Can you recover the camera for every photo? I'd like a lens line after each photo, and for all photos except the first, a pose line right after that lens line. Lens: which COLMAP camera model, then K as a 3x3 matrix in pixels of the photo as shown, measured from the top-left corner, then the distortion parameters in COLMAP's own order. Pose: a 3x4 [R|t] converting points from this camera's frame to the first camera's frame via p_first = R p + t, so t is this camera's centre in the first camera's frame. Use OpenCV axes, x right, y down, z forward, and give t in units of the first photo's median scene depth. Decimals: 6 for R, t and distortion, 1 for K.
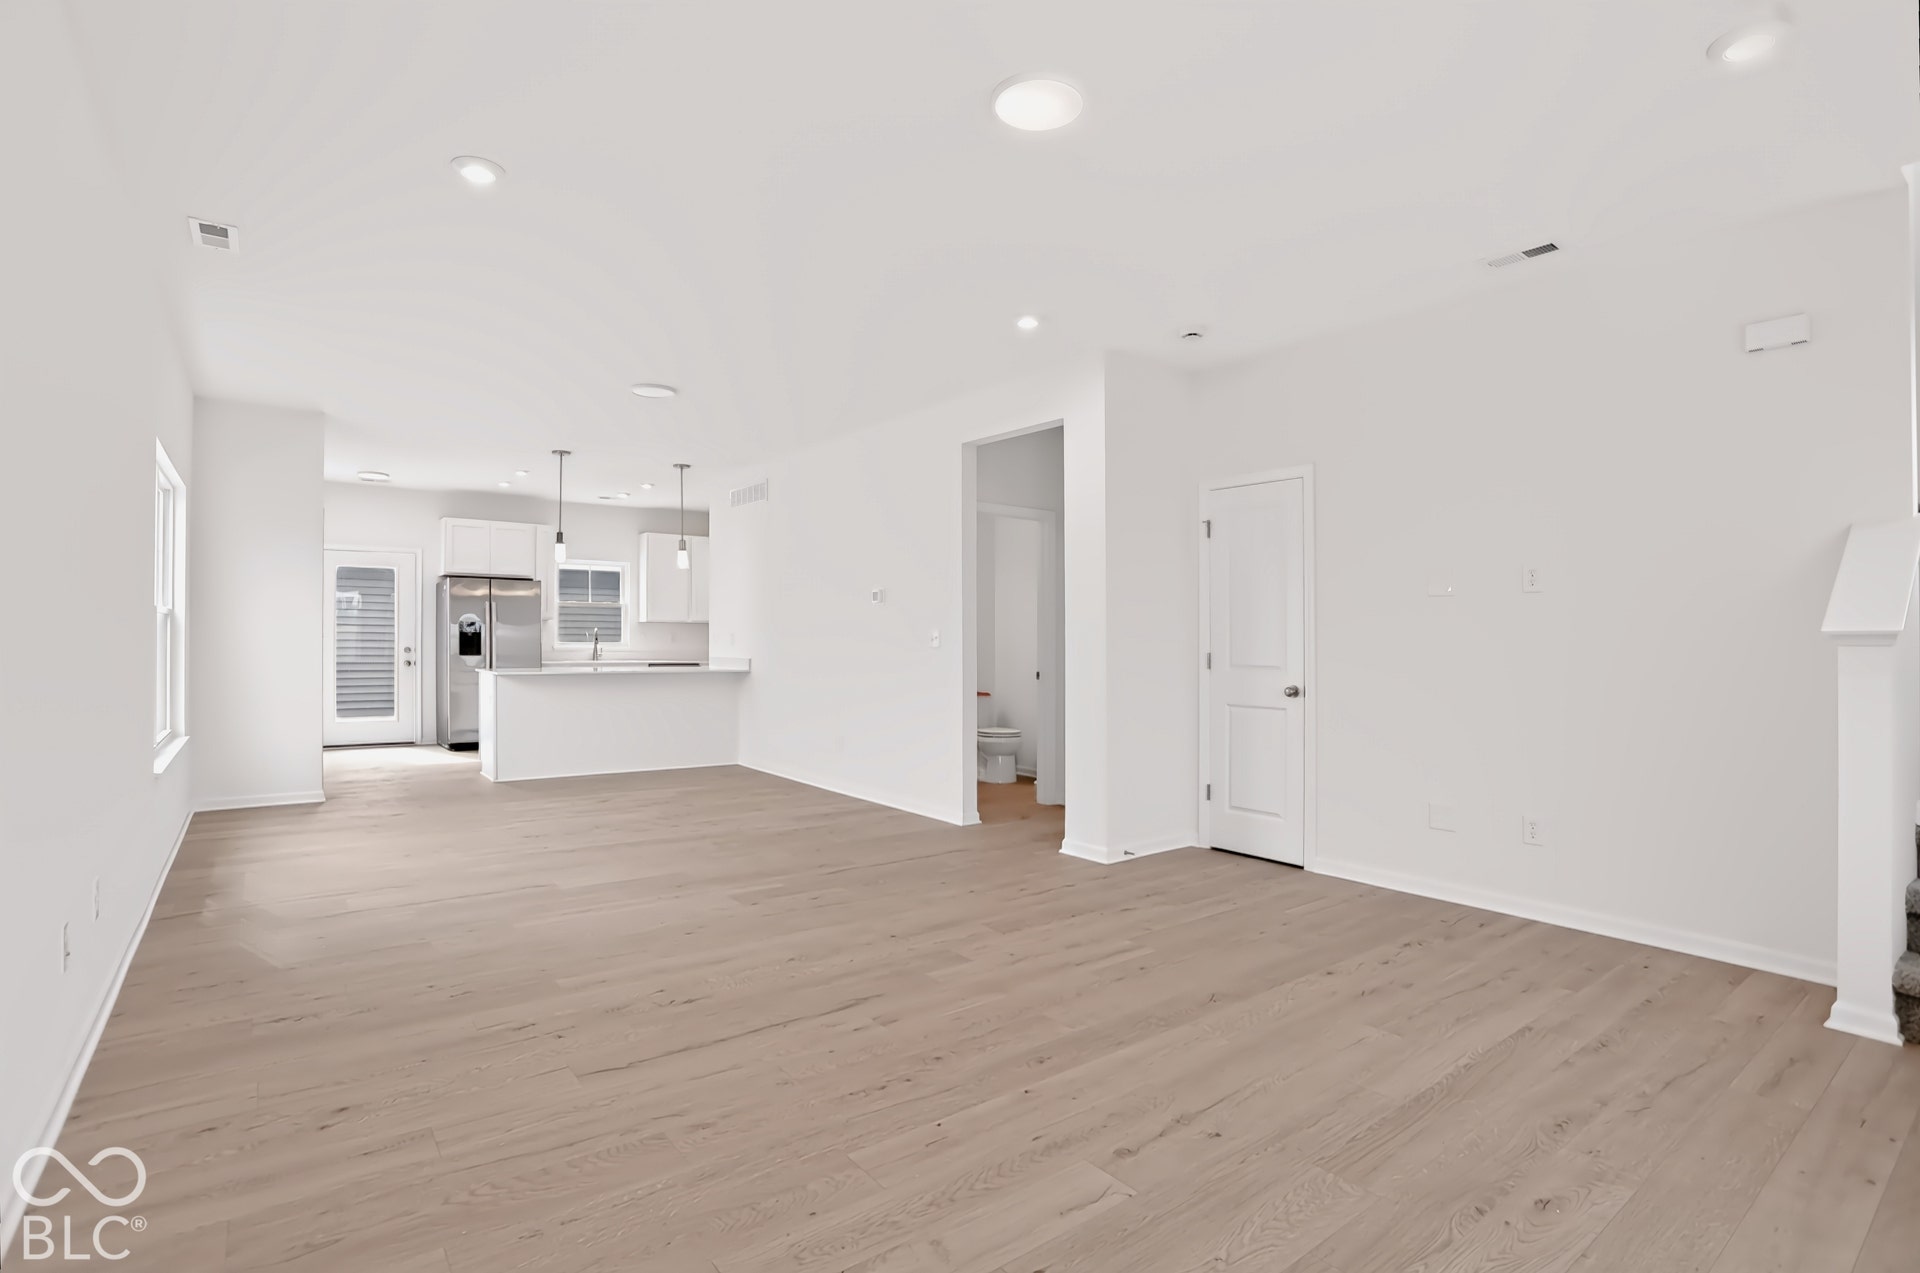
lens RADIAL K [[916.5, 0, 966.8], [0, 916.5, 638.4], [0, 0, 1]] dist [-0.040327, 0.001147]
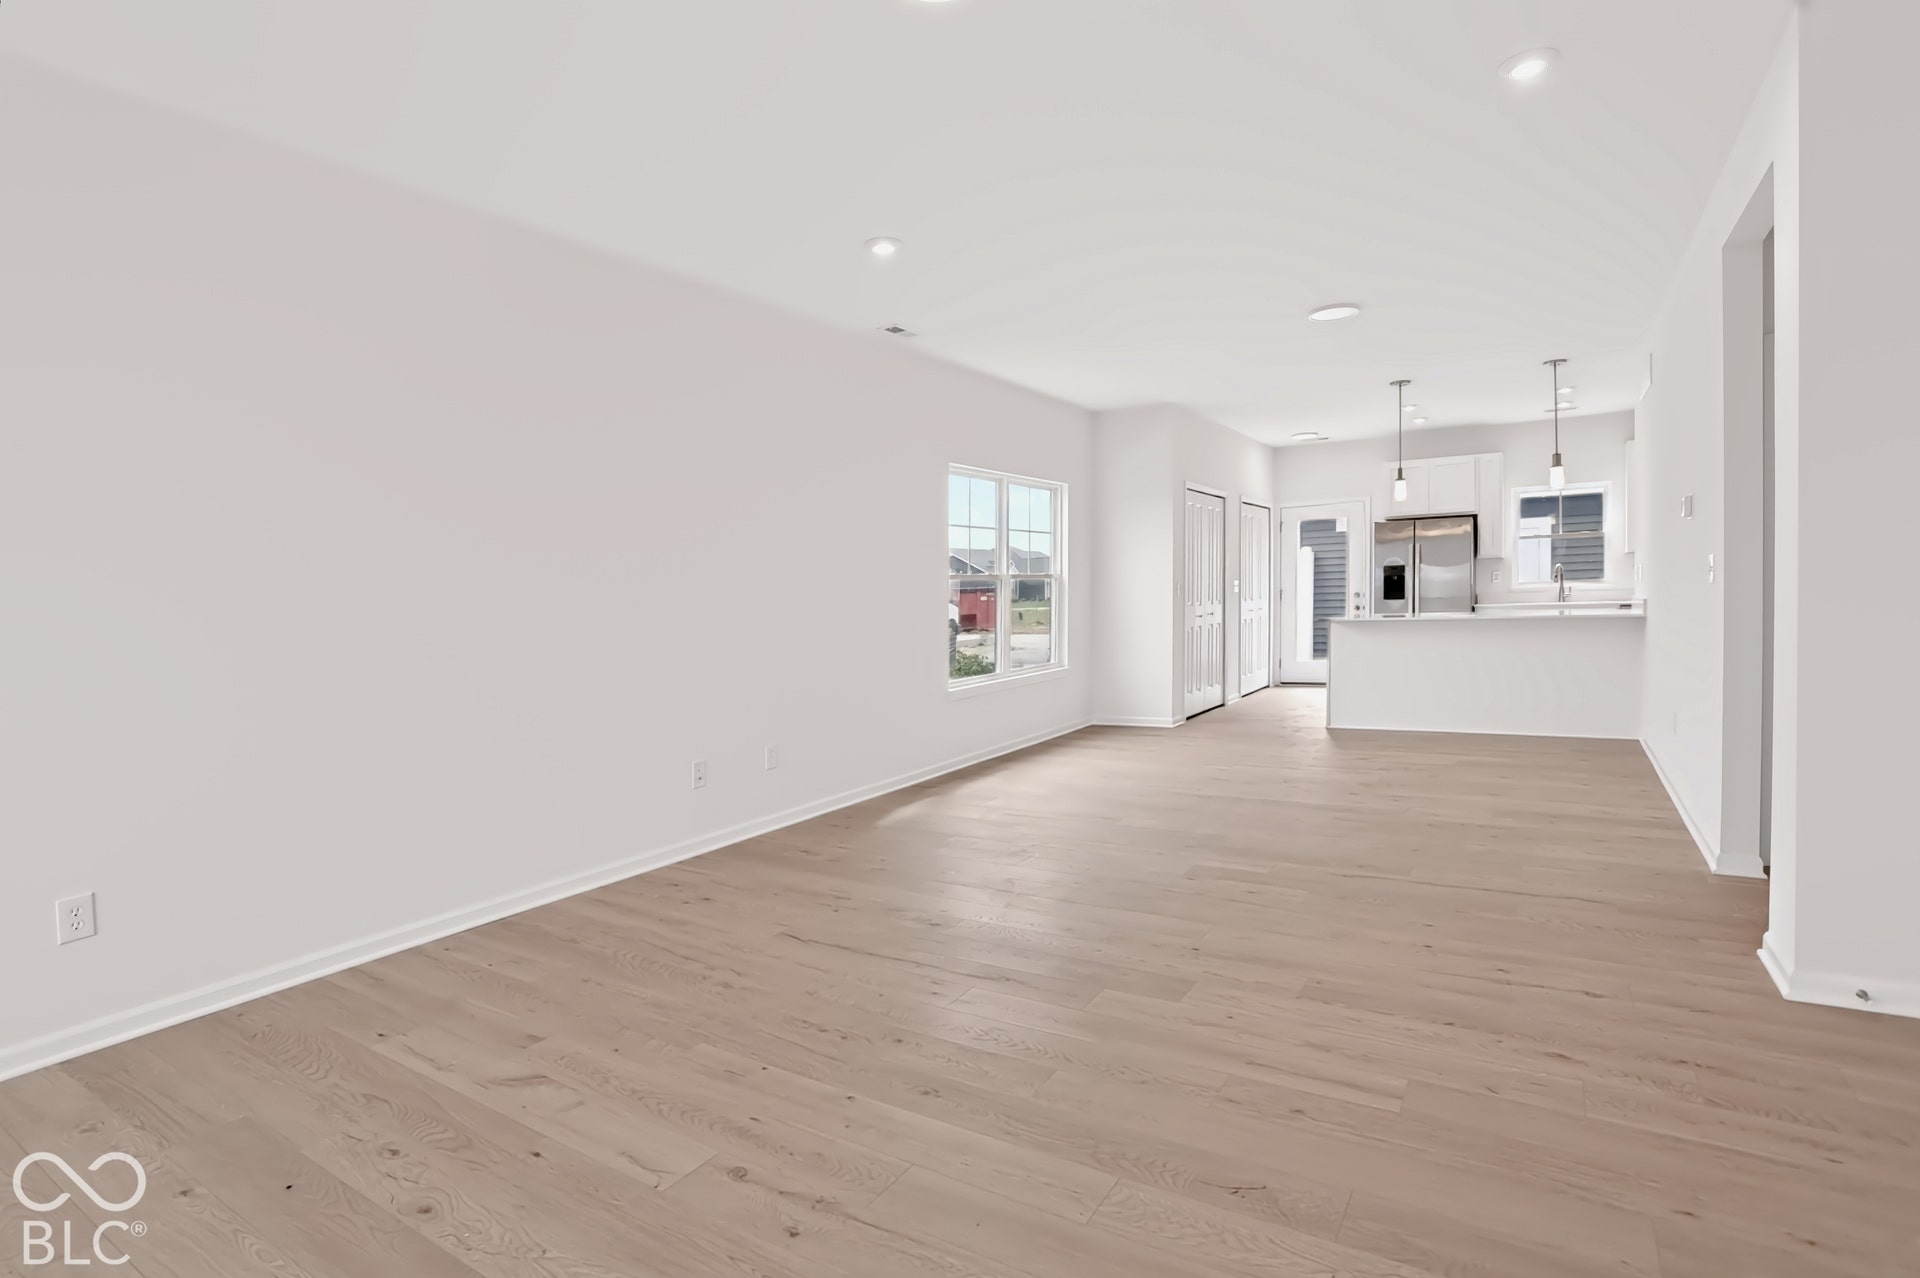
lens RADIAL K [[940.0, 0, 960.0], [0, 940.0, 639.0], [0, 0, 1]] dist [-0.074144, 0.036313]
pose [[0.344107, 0.023655, -0.938632, 0.592590], [0.042626, 0.998258, 0.040785, 0.000534], [0.937962, -0.054045, 0.342500, 0.491161]]
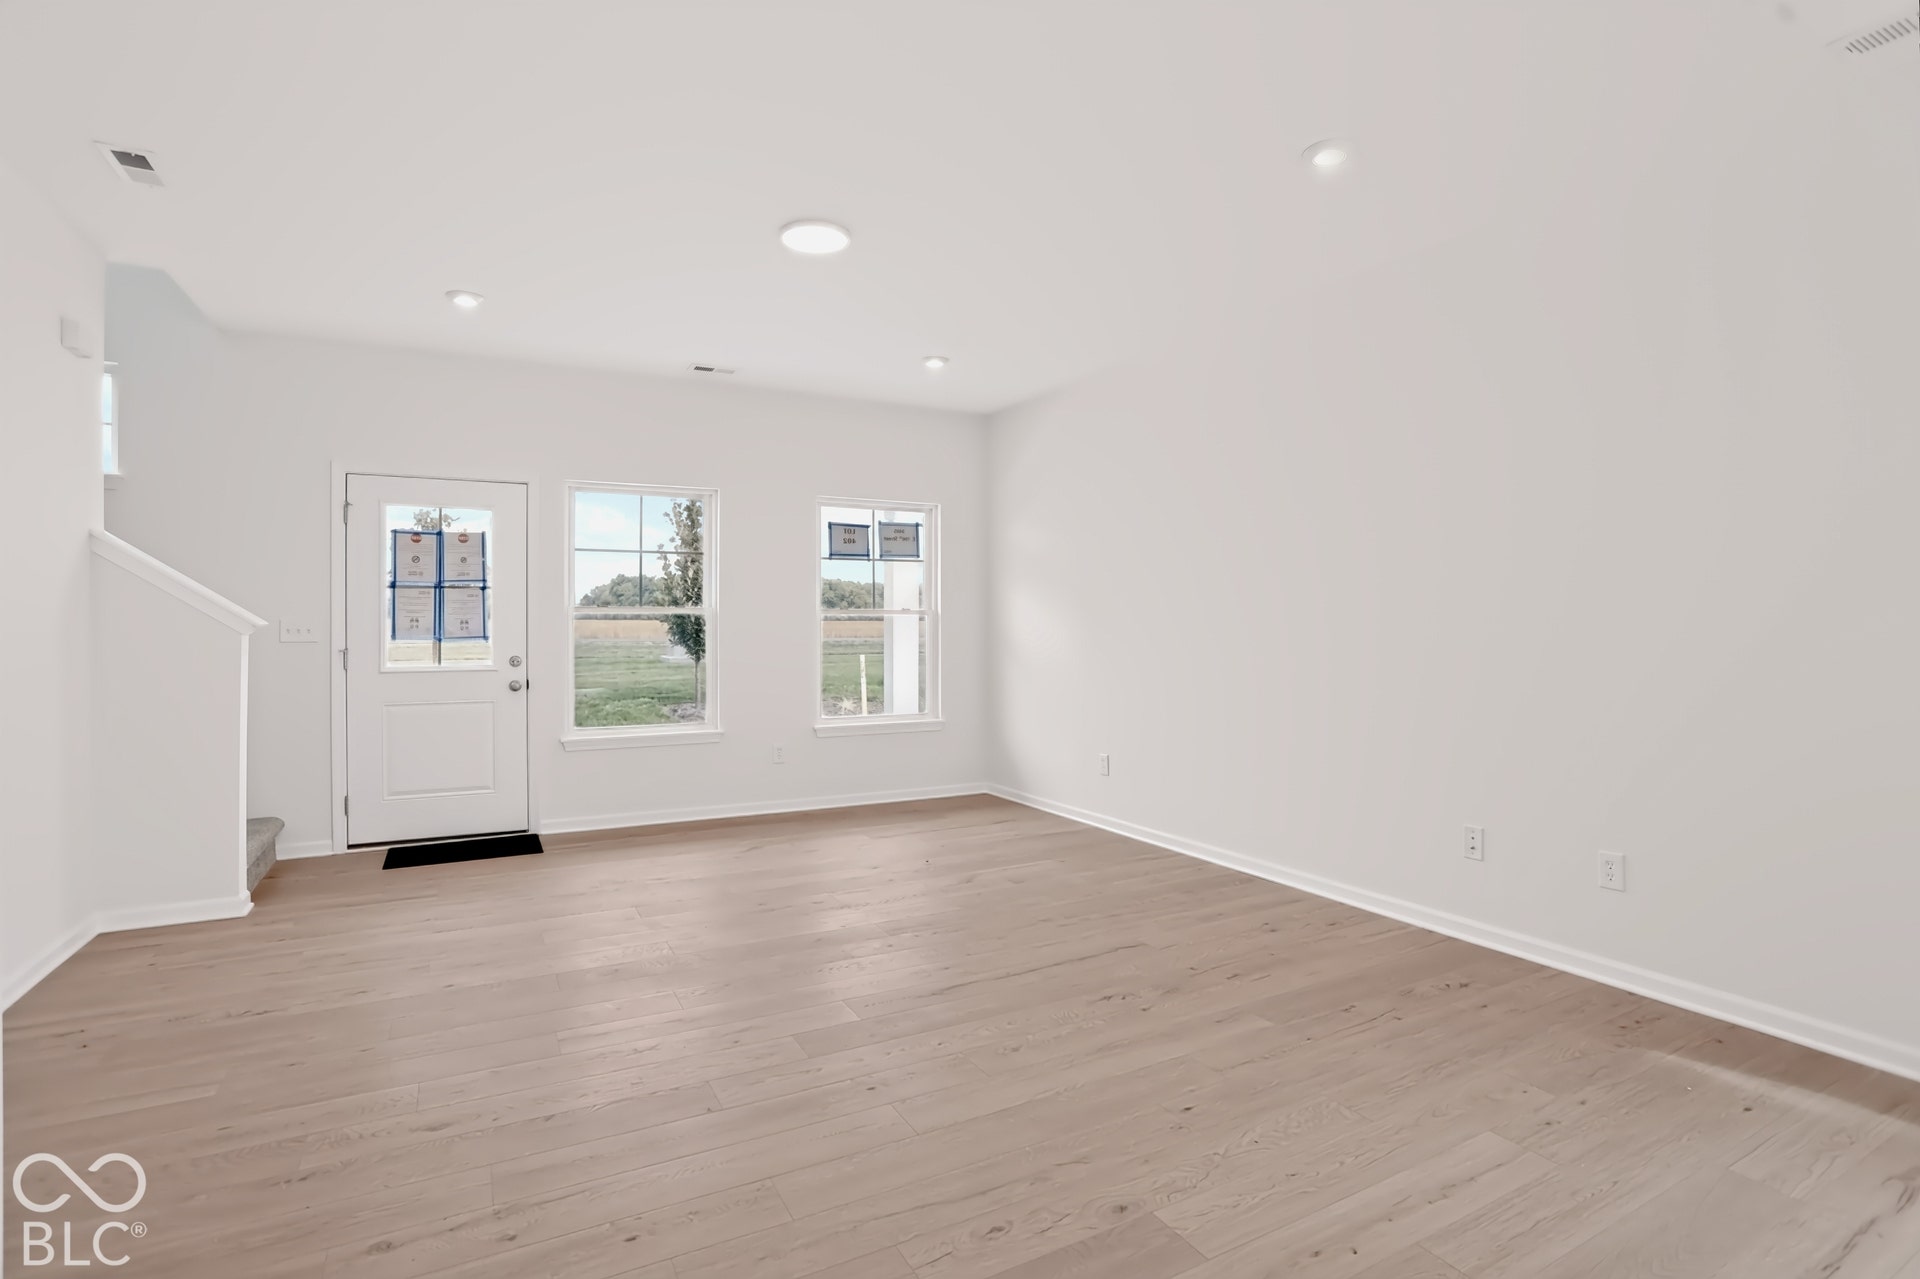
lens RADIAL K [[972.8, 0, 950.1], [0, 972.8, 615.7], [0, 0, 1]] dist [-0.067213, 0.041284]
pose [[-0.984039, -0.004463, 0.177898, -0.243540], [-0.005754, 0.999961, -0.006740, -0.012808], [-0.177861, -0.007656, -0.984026, 1.574681]]
